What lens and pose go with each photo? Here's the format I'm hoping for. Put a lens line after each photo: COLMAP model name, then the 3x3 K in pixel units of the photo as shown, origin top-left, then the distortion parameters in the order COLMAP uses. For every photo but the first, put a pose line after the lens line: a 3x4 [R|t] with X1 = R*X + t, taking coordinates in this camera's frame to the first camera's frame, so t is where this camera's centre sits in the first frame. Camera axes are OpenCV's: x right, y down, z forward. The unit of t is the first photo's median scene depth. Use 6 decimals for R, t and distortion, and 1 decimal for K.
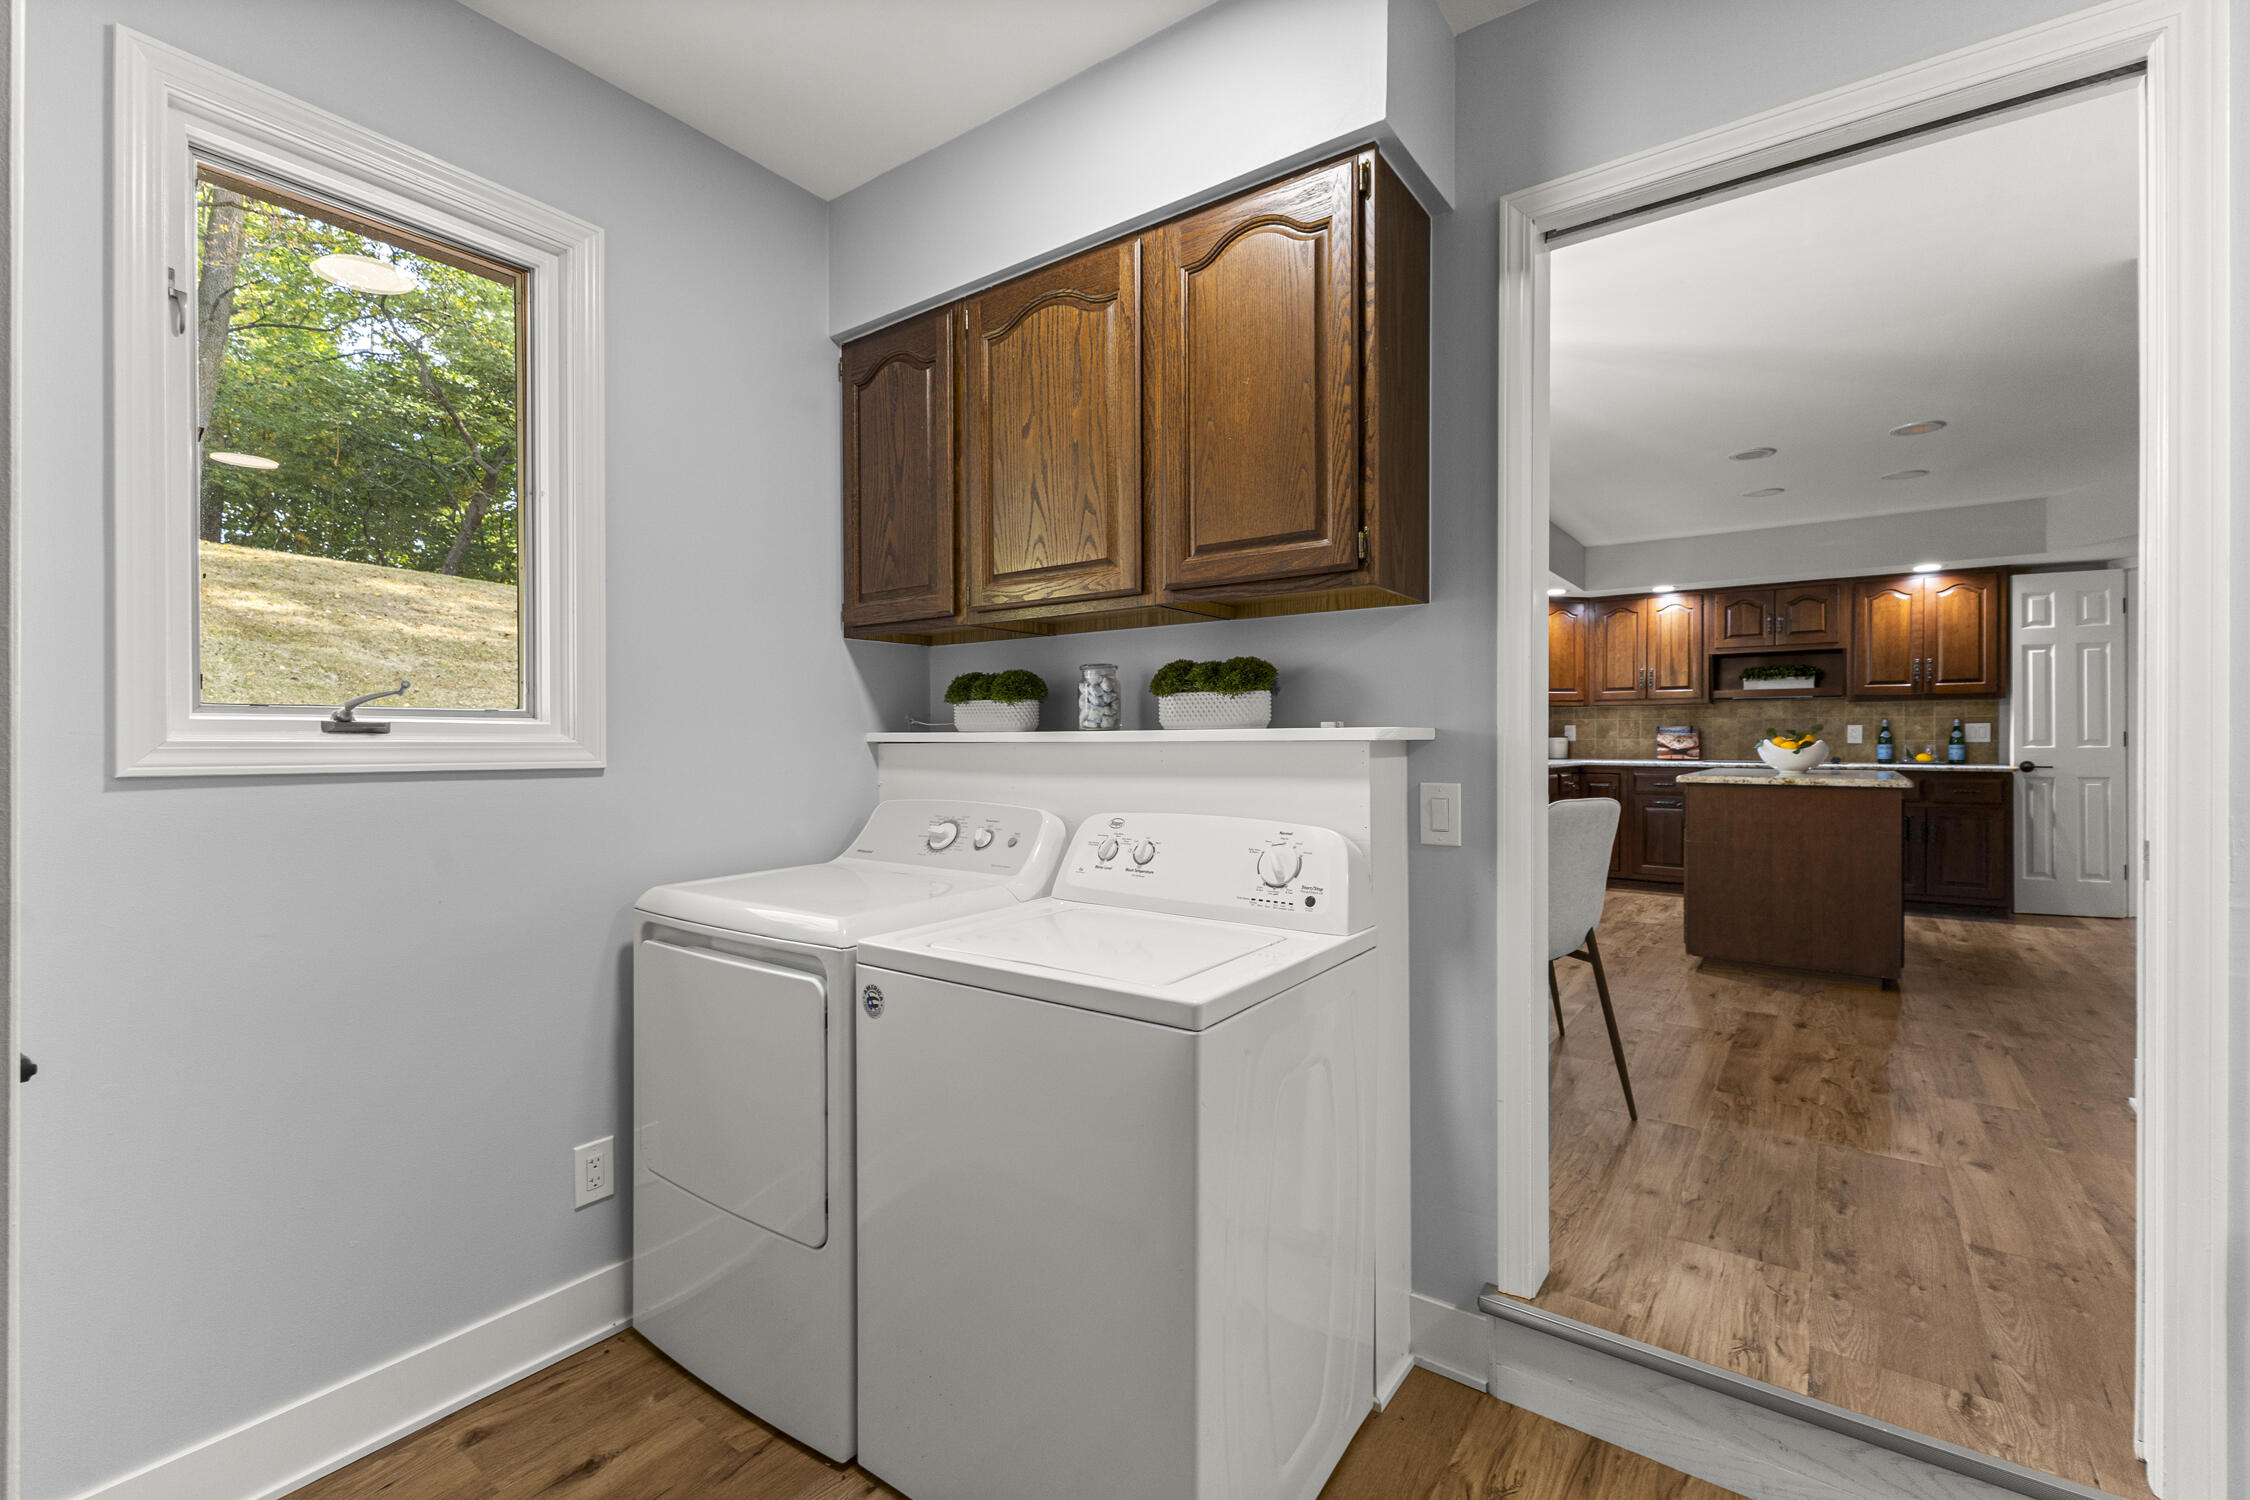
lens RADIAL K [[963.4, 0, 1131.0], [0, 963.4, 746.1], [0, 0, 1]] dist [0.006210, 0.000005]
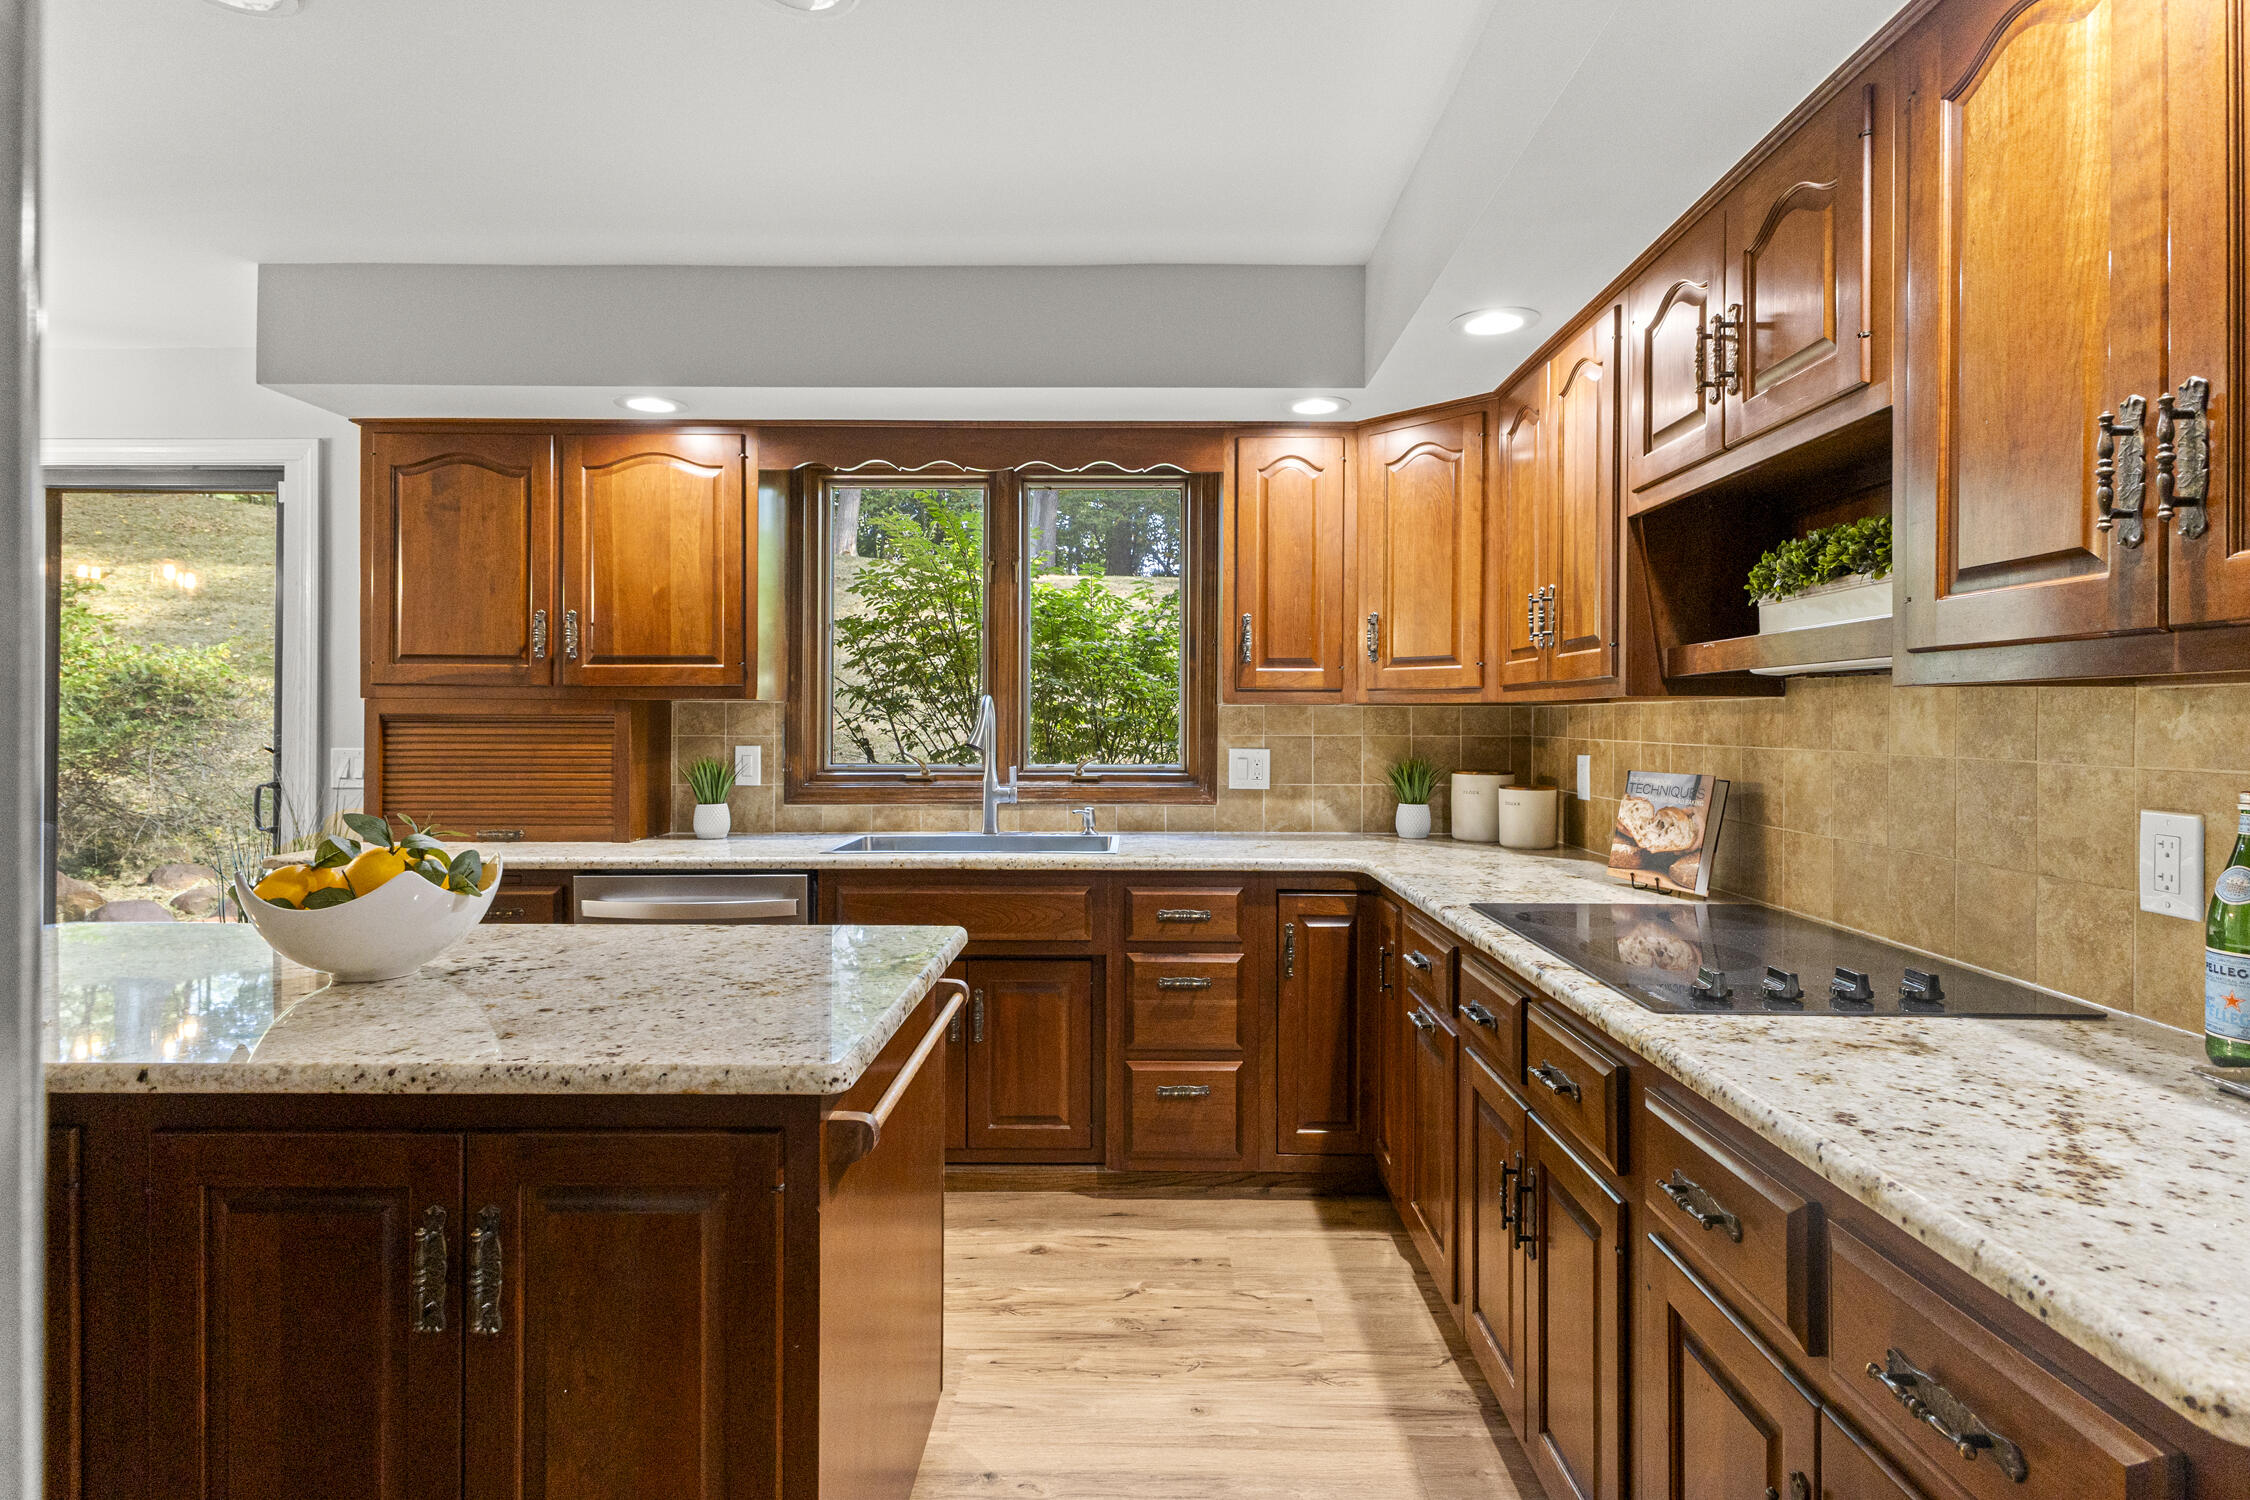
lens RADIAL K [[1124.7, 0, 1122.6], [0, 1124.7, 726.9], [0, 0, 1]] dist [0.005514, 0.000238]
pose [[0.586349, 0.006454, -0.810033, 0.863379], [-0.008881, 0.999959, 0.001539, -0.038774], [0.810010, 0.006291, 0.586382, 0.777911]]
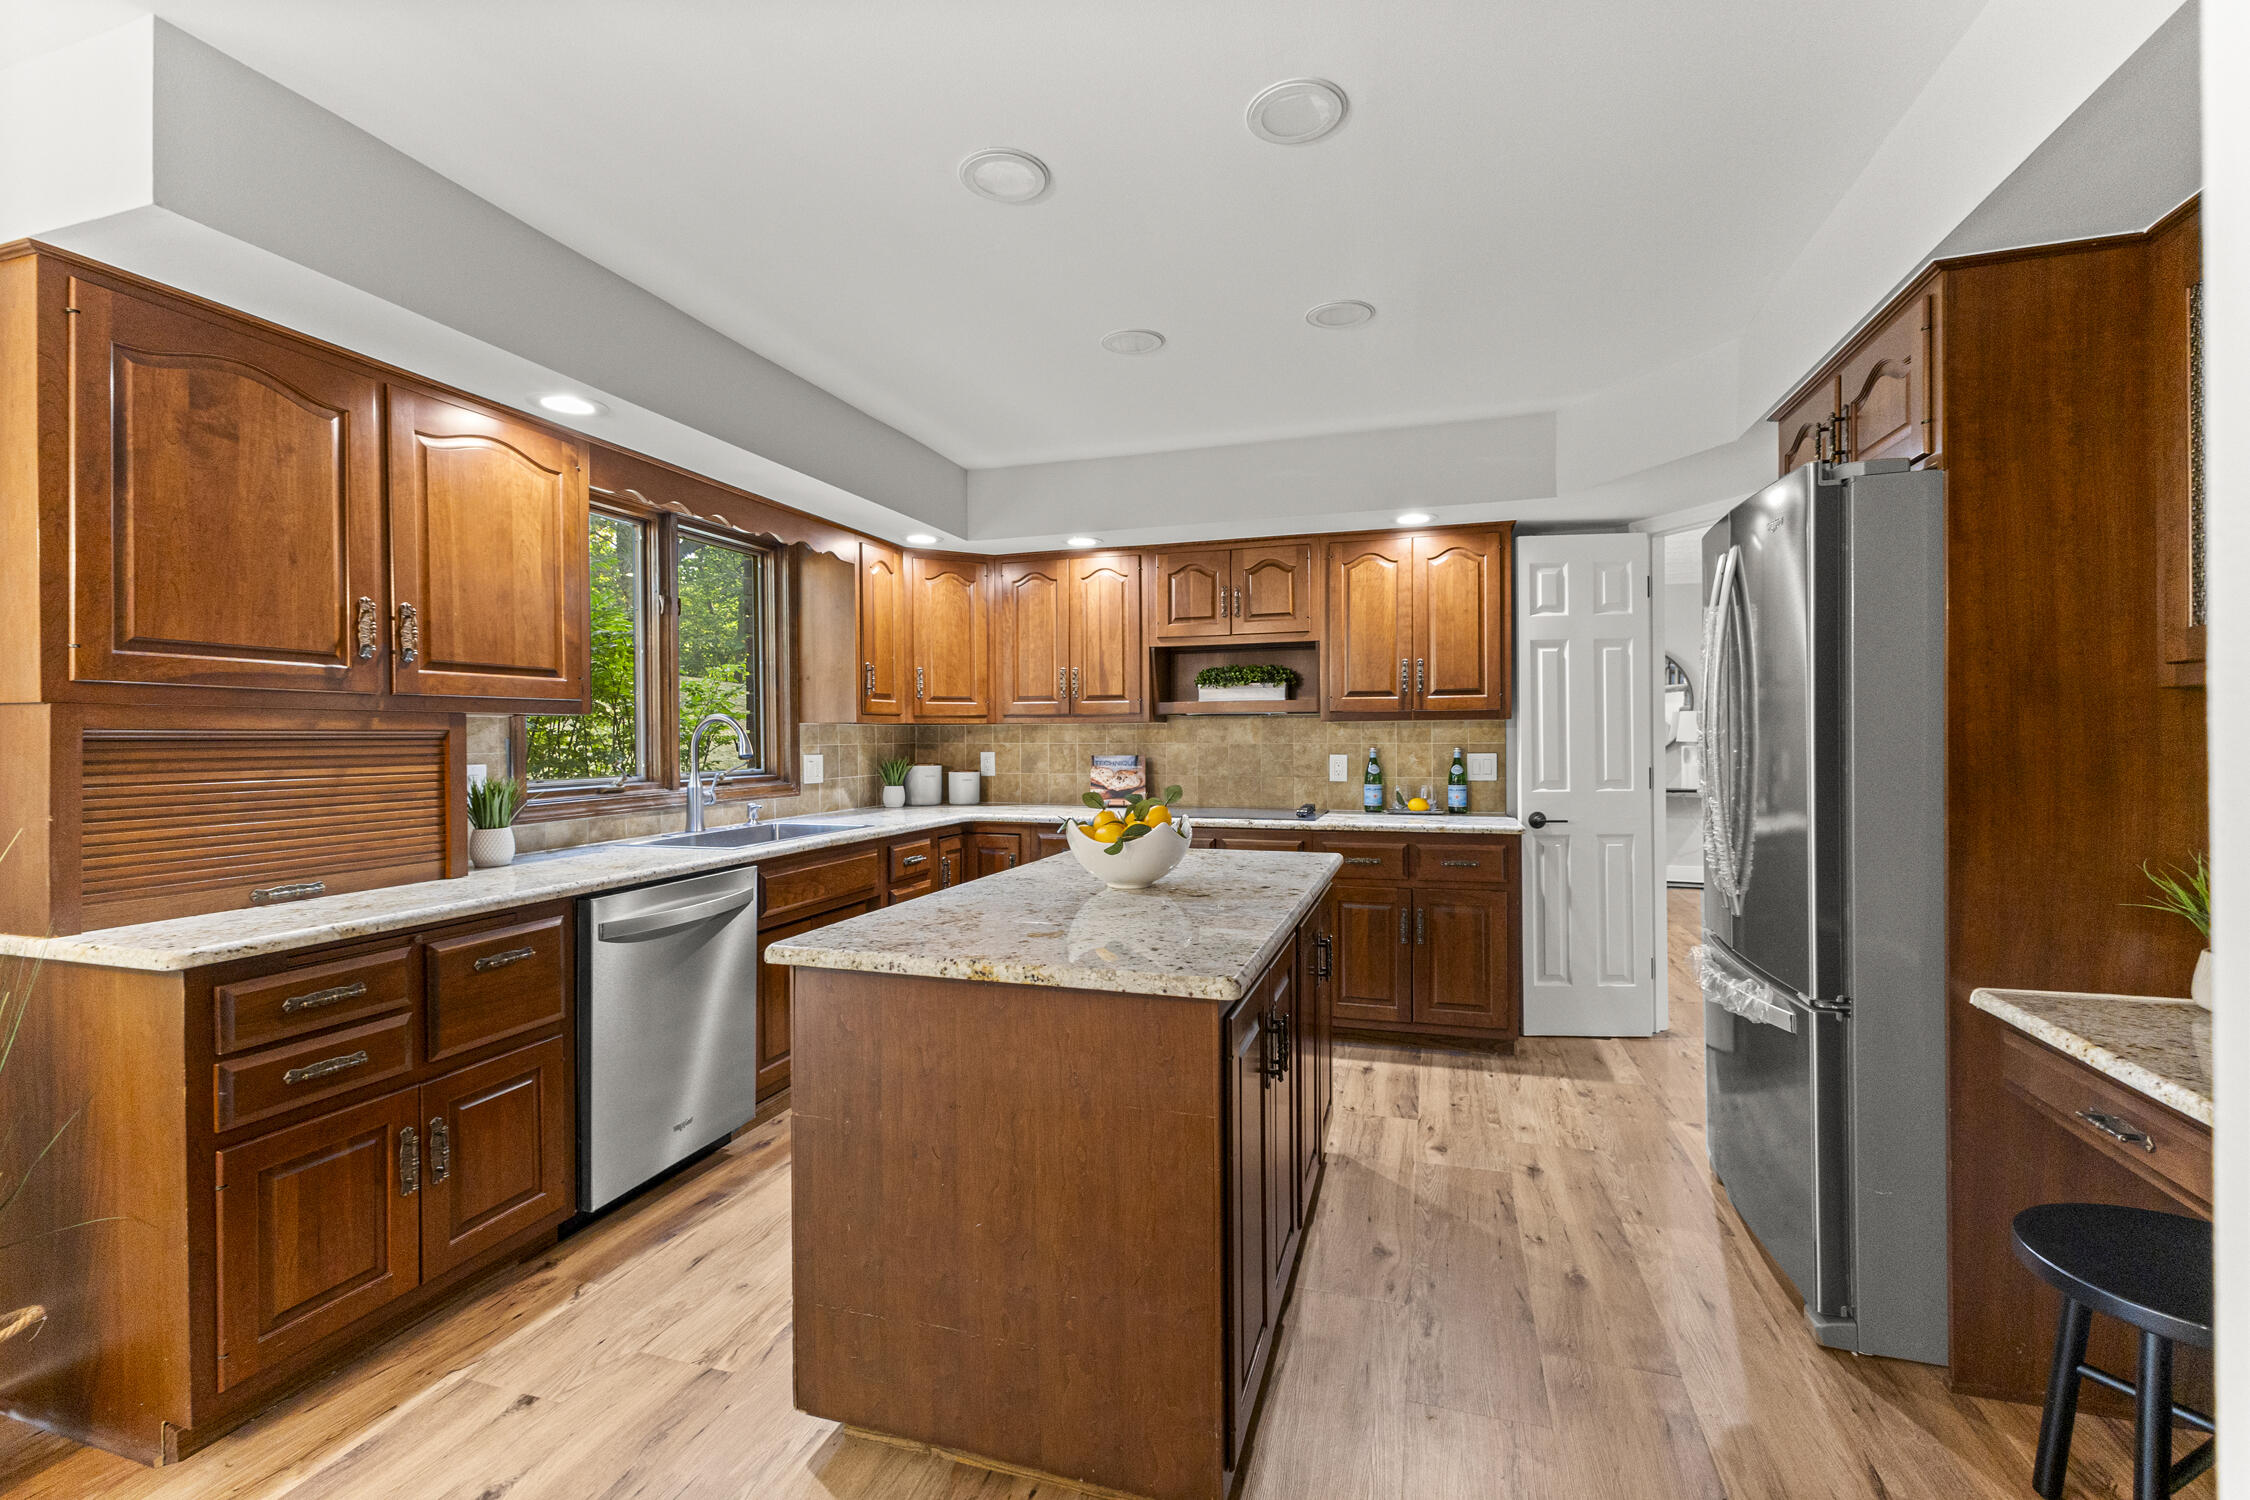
lens RADIAL K [[963.4, 0, 1130.1], [0, 963.4, 745.2], [0, 0, 1]] dist [0.006210, 0.000005]
pose [[0.947934, -0.009018, 0.318339, 0.423162], [0.008269, 0.999959, 0.003707, -0.034640], [-0.318359, -0.000881, 0.947970, 0.433485]]
